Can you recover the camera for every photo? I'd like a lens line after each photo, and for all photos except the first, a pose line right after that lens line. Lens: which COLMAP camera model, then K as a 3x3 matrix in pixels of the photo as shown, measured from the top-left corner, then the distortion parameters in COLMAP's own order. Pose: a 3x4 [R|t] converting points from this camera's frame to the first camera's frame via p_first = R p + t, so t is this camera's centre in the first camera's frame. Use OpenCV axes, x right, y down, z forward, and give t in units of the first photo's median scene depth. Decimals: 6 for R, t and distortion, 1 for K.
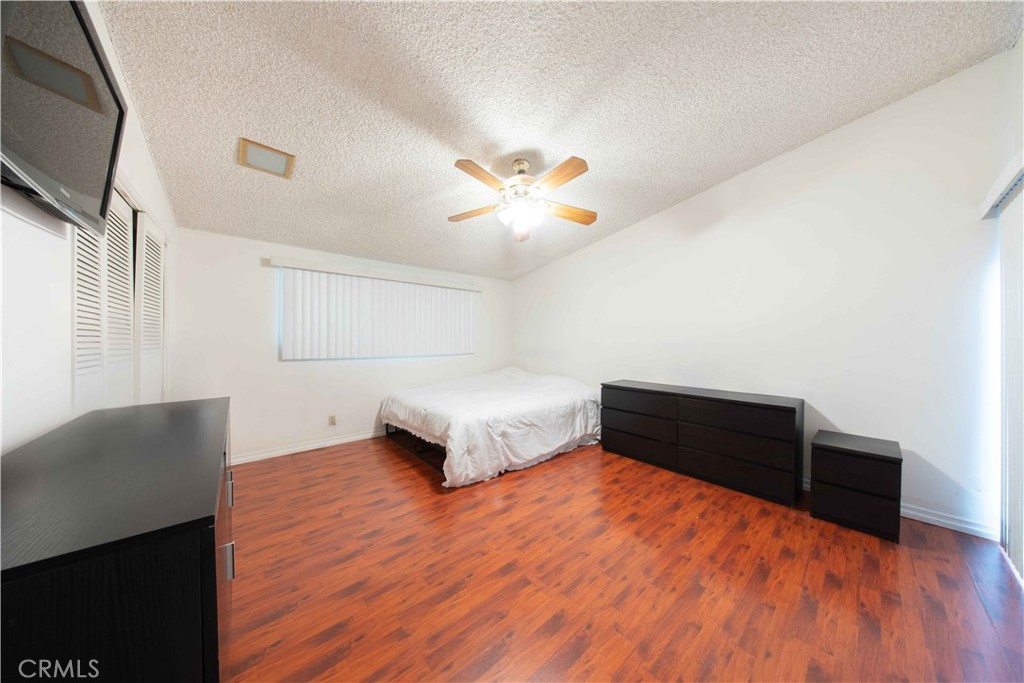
lens RADIAL K [[311.0, 0, 513.4], [0, 311.0, 340.6], [0, 0, 1]] dist [-0.001263, -0.000147]
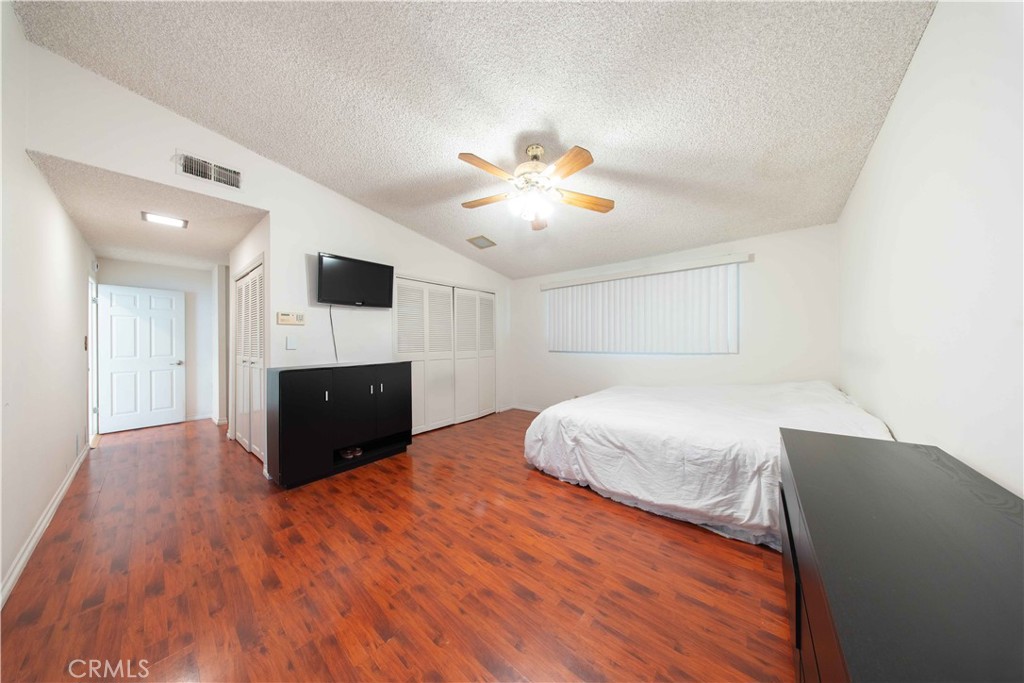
lens RADIAL K [[302.1, 0, 500.1], [0, 302.1, 339.5], [0, 0, 1]] dist [0.001642, -0.002327]
pose [[0.144116, -0.003750, -0.989554, 0.799255], [0.009498, 0.999952, -0.002406, 0.009125], [0.989515, -0.009052, 0.144145, 0.660493]]
